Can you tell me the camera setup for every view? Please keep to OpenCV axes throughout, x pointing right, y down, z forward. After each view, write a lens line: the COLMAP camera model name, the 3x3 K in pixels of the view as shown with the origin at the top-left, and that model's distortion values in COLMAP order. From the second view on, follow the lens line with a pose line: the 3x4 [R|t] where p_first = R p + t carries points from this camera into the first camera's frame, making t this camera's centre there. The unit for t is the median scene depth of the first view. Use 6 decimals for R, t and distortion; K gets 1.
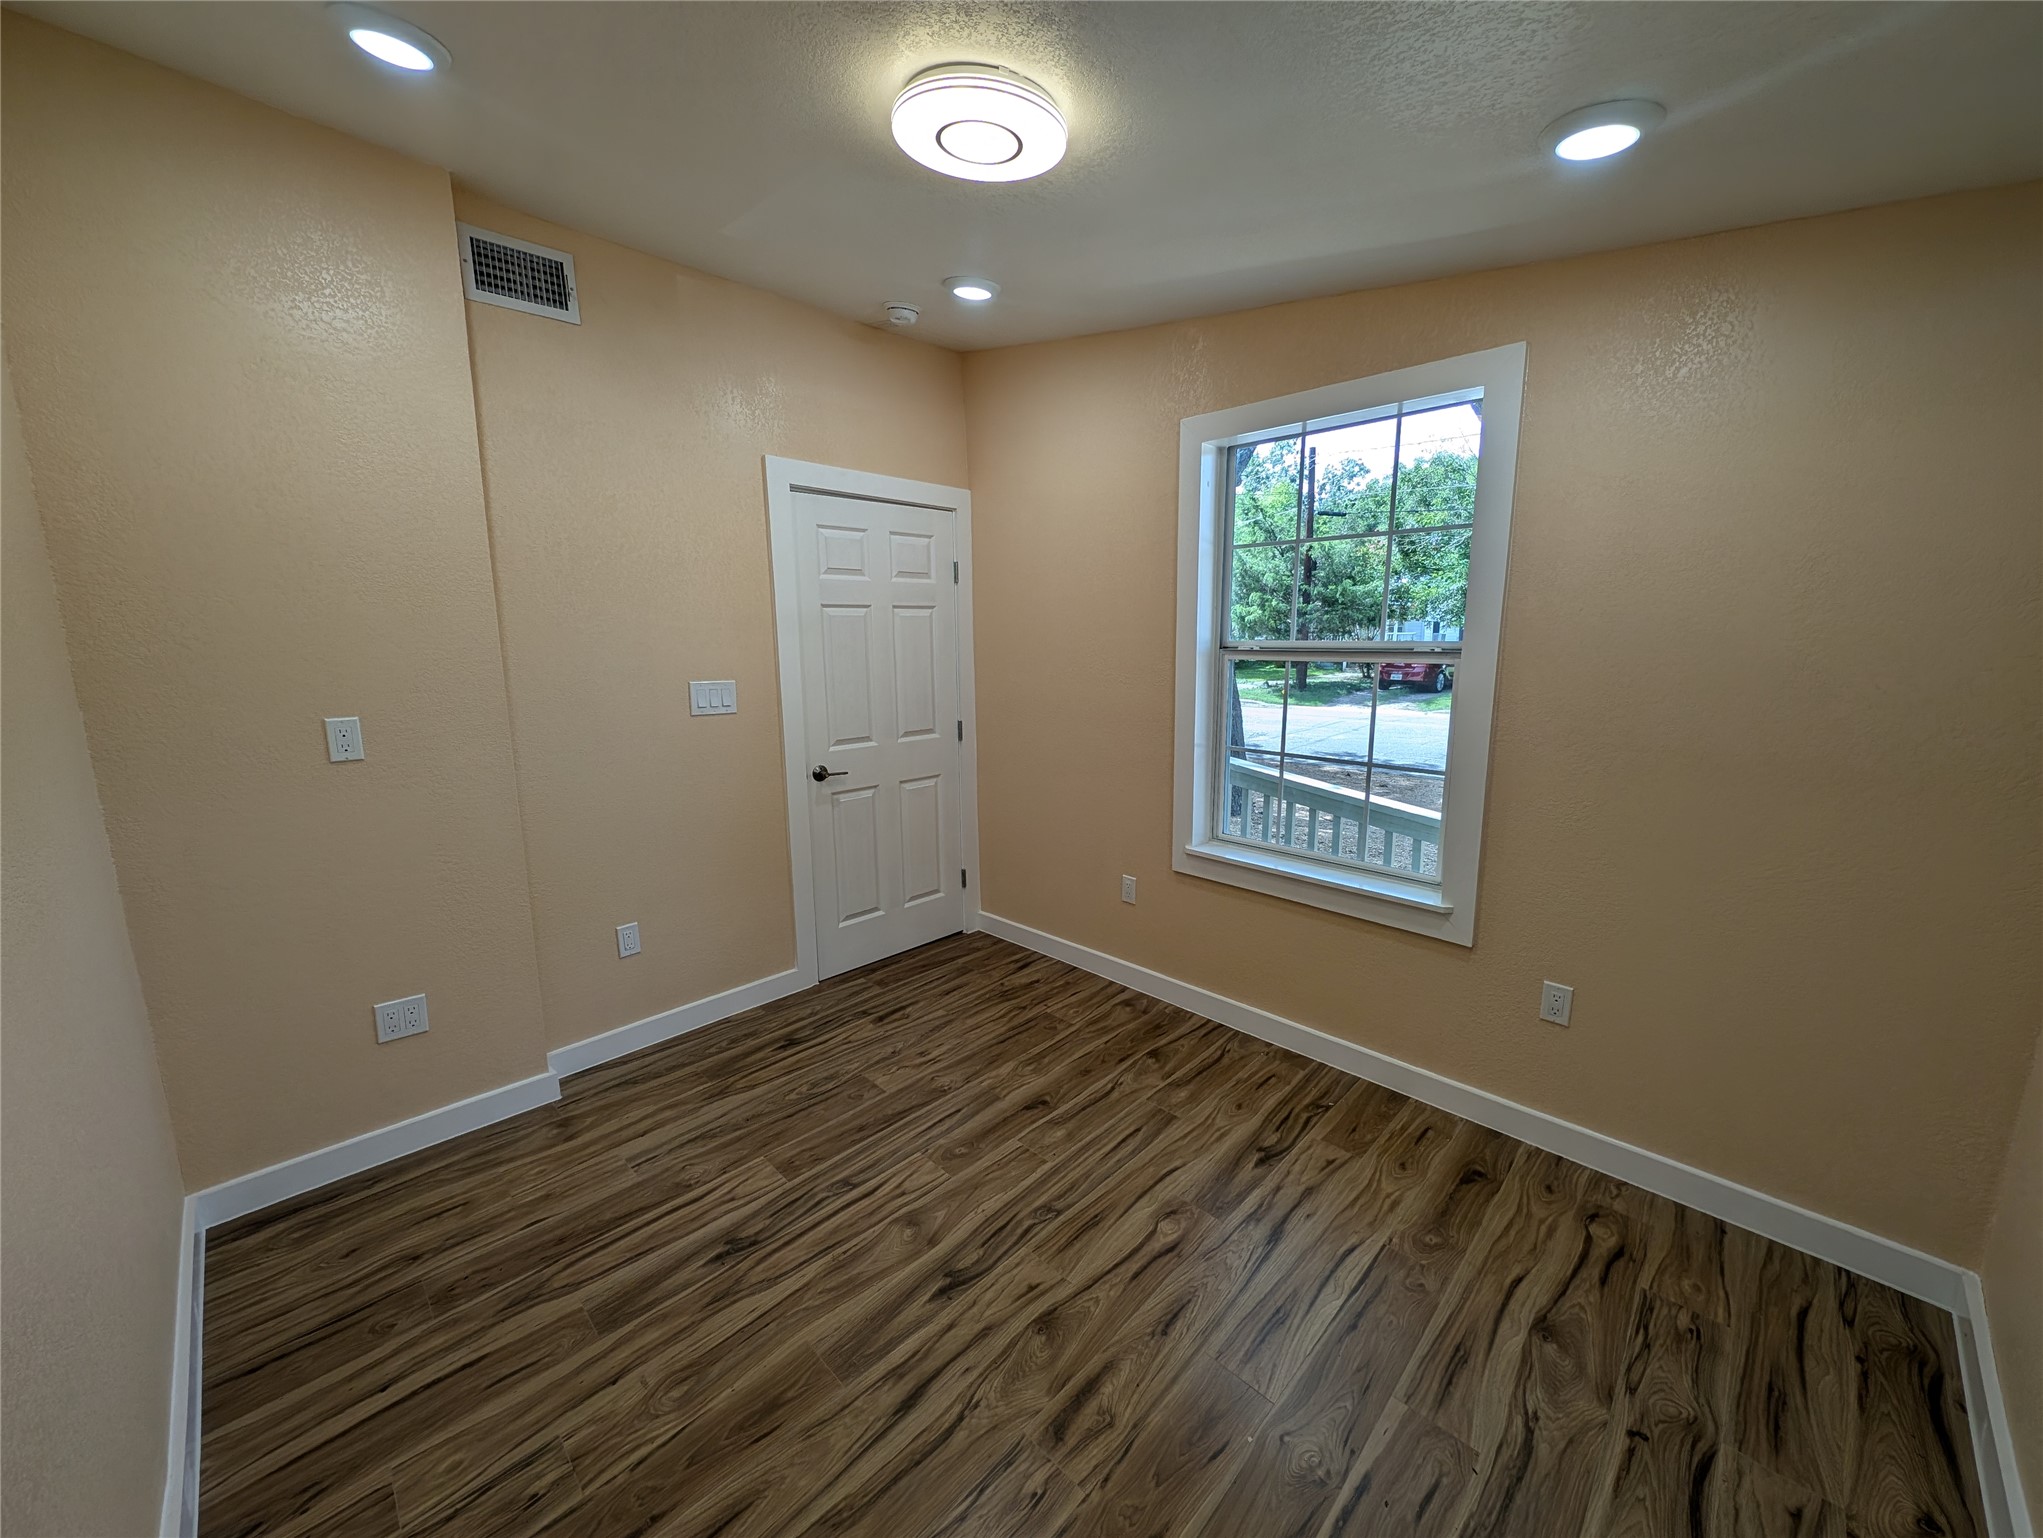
lens RADIAL K [[773.0, 0, 1021.5], [0, 773.0, 769.0], [0, 0, 1]] dist [0.000654, -0.000735]
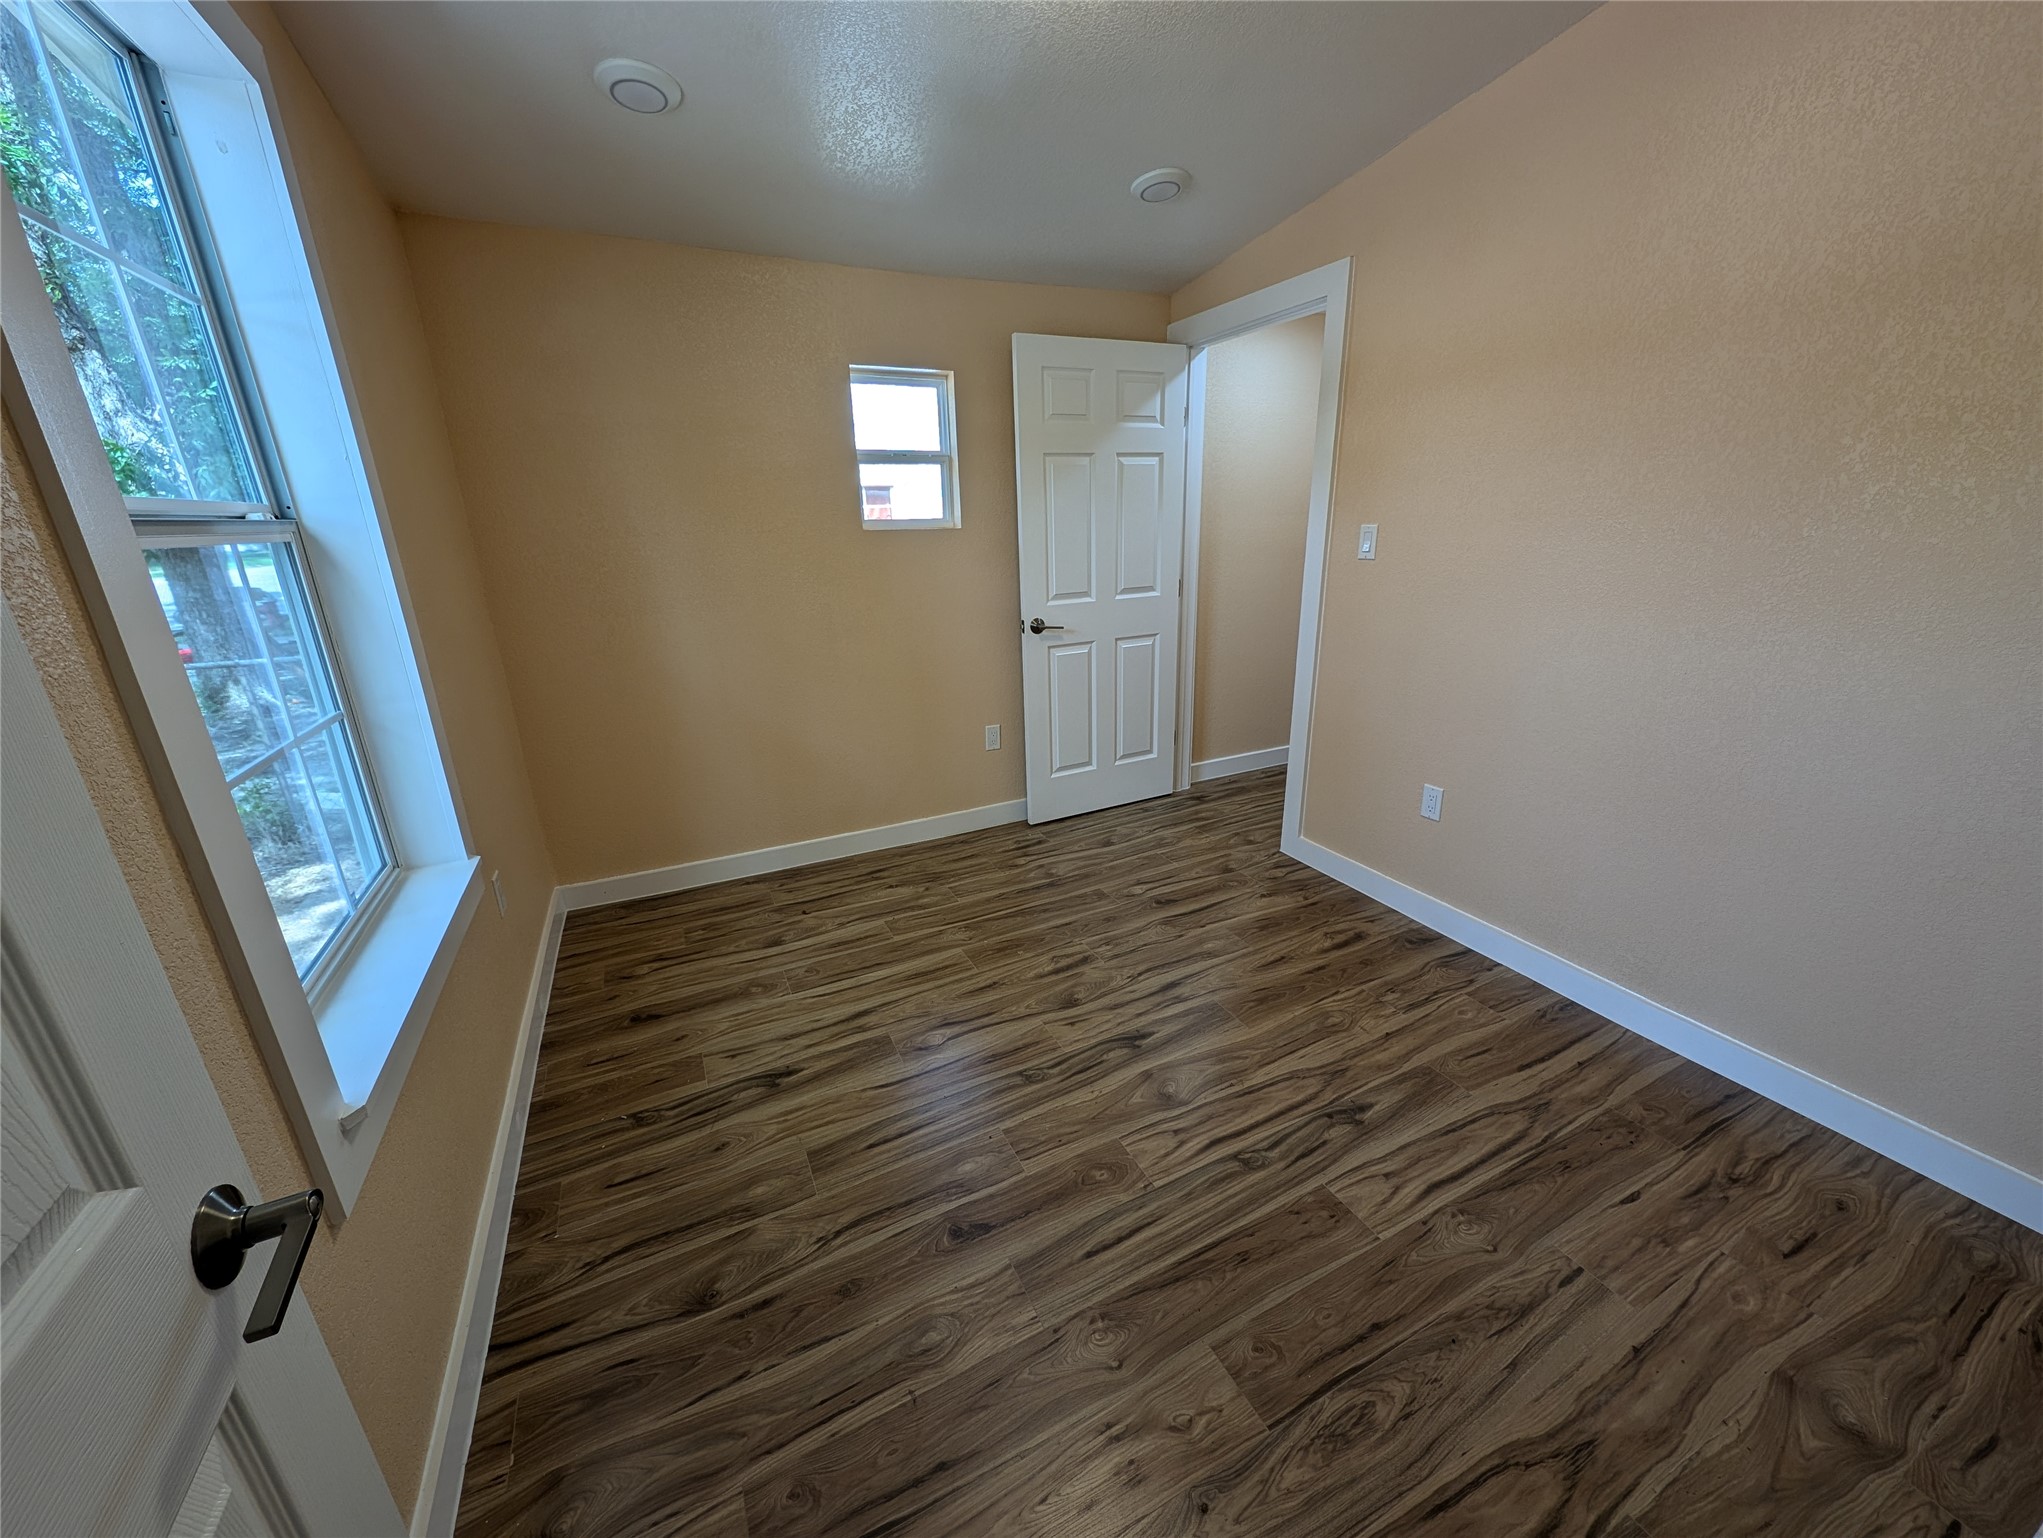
lens RADIAL K [[773.0, 0, 1021.5], [0, 773.0, 769.0], [0, 0, 1]] dist [0.000654, -0.000735]
pose [[-0.945197, -0.069902, 0.318930, -0.248817], [0.090684, 0.882175, 0.462109, -0.246683], [-0.313654, 0.465706, -0.827490, 1.661286]]
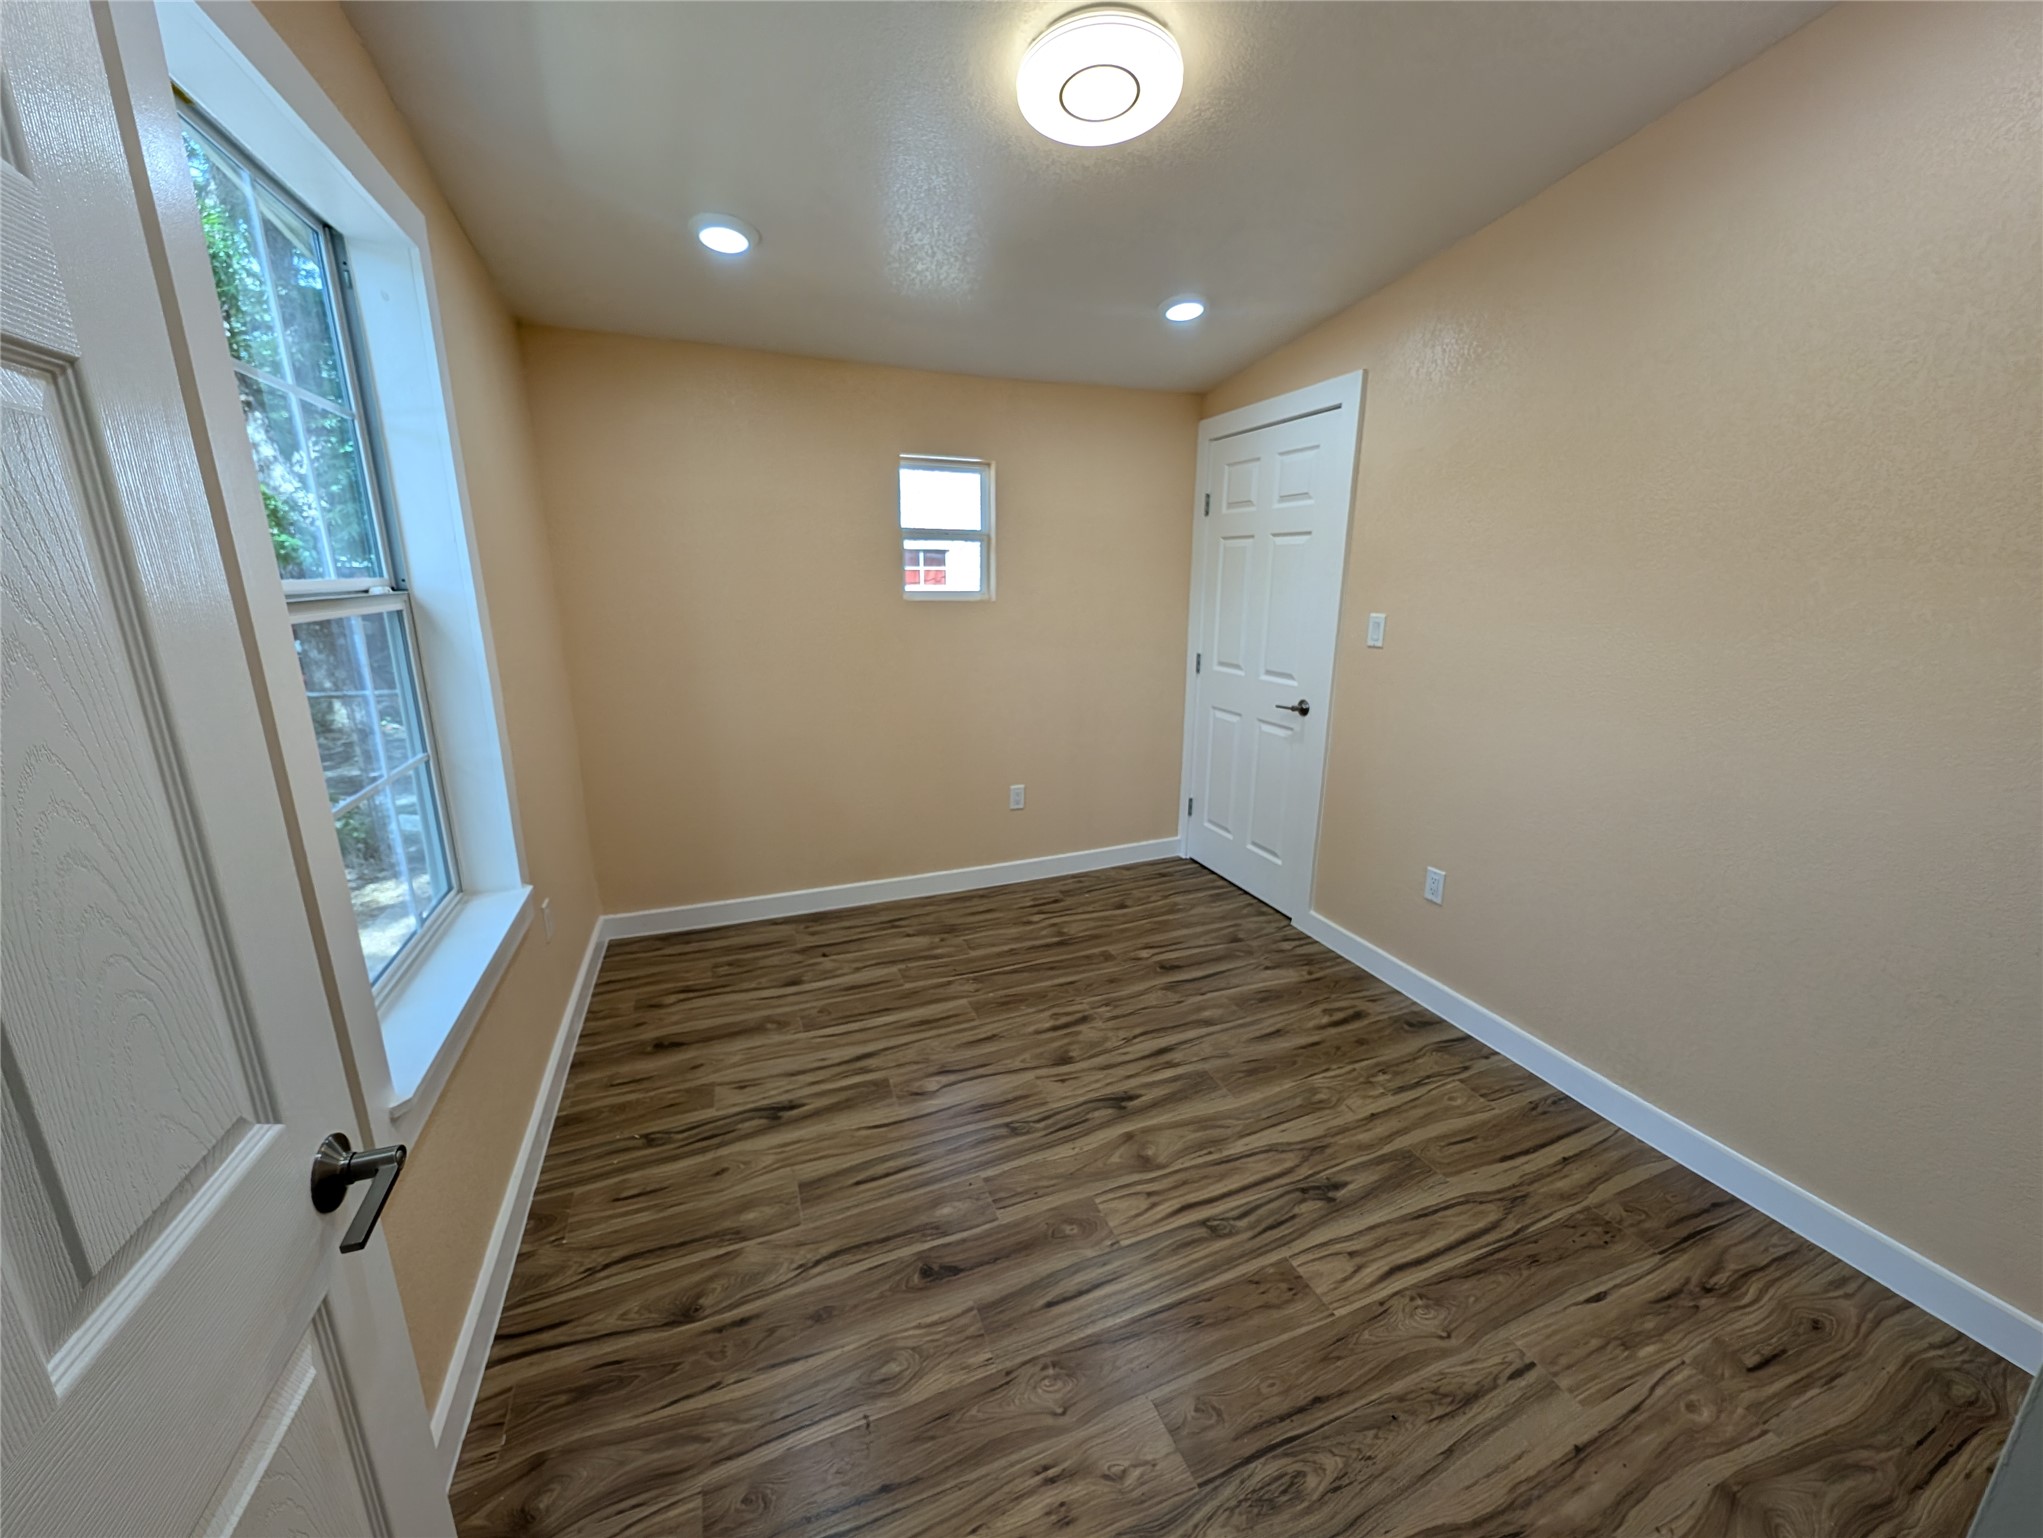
lens RADIAL K [[773.0, 0, 1021.5], [0, 773.0, 769.0], [0, 0, 1]] dist [0.000654, -0.000735]
pose [[-0.918539, -0.093951, 0.384005, -0.331122], [0.072031, 0.915317, 0.396240, -0.290881], [-0.388714, 0.391623, -0.833986, 1.693554]]
